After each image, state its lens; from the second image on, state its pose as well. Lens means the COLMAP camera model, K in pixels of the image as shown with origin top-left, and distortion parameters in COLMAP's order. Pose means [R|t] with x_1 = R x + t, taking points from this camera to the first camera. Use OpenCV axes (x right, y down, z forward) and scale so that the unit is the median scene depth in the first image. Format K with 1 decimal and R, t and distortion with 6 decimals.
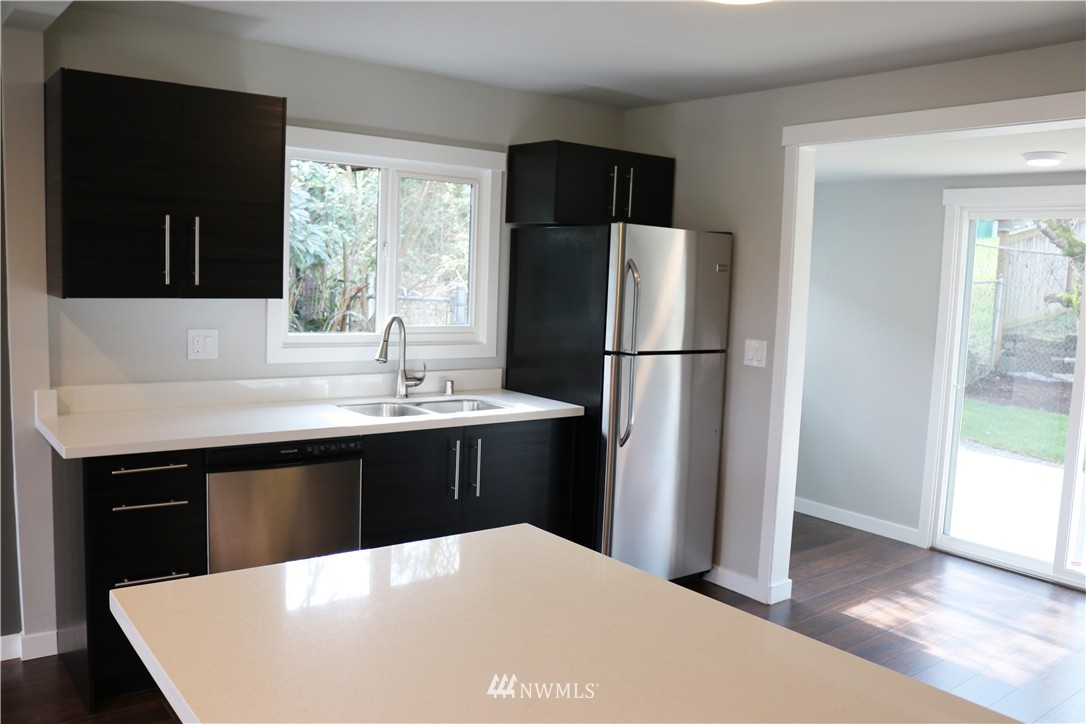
lens RADIAL K [[899.9, 0, 541.8], [0, 899.9, 369.1], [0, 0, 1]] dist [-0.115957, 0.082714]
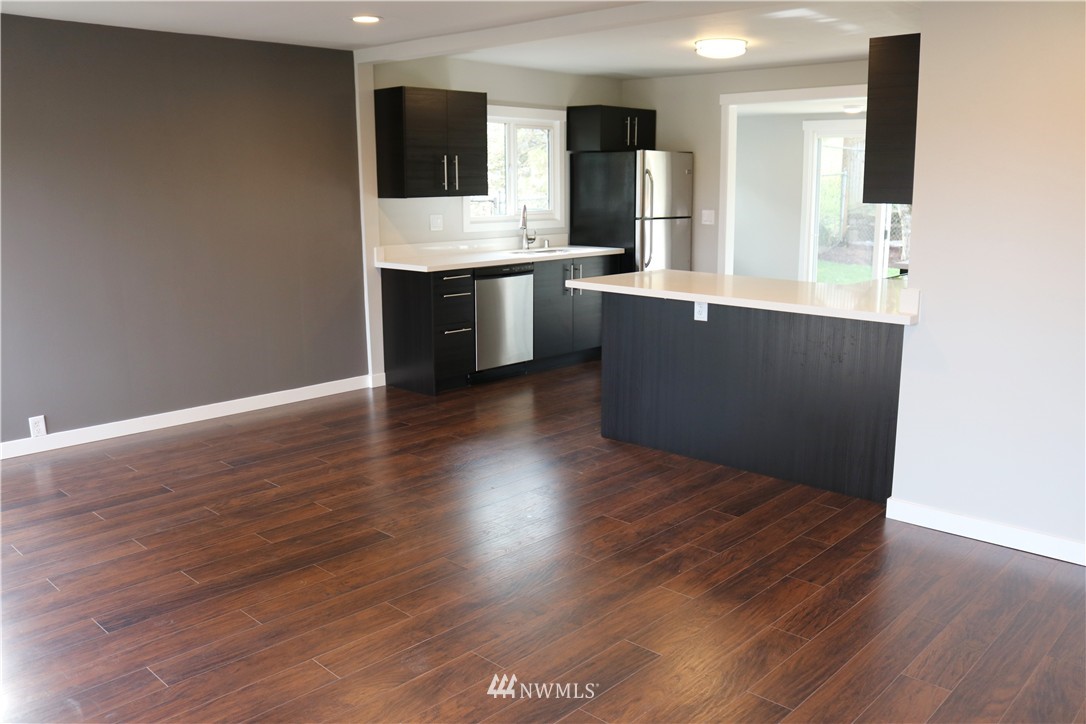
lens RADIAL K [[899.9, 0, 532.6], [0, 899.9, 364.8], [0, 0, 1]] dist [-0.115957, 0.082714]
pose [[0.989578, -0.070832, 0.125376, -0.371859], [0.058931, 0.993614, 0.096217, 0.086142], [-0.131390, -0.087825, 0.987433, -0.801321]]
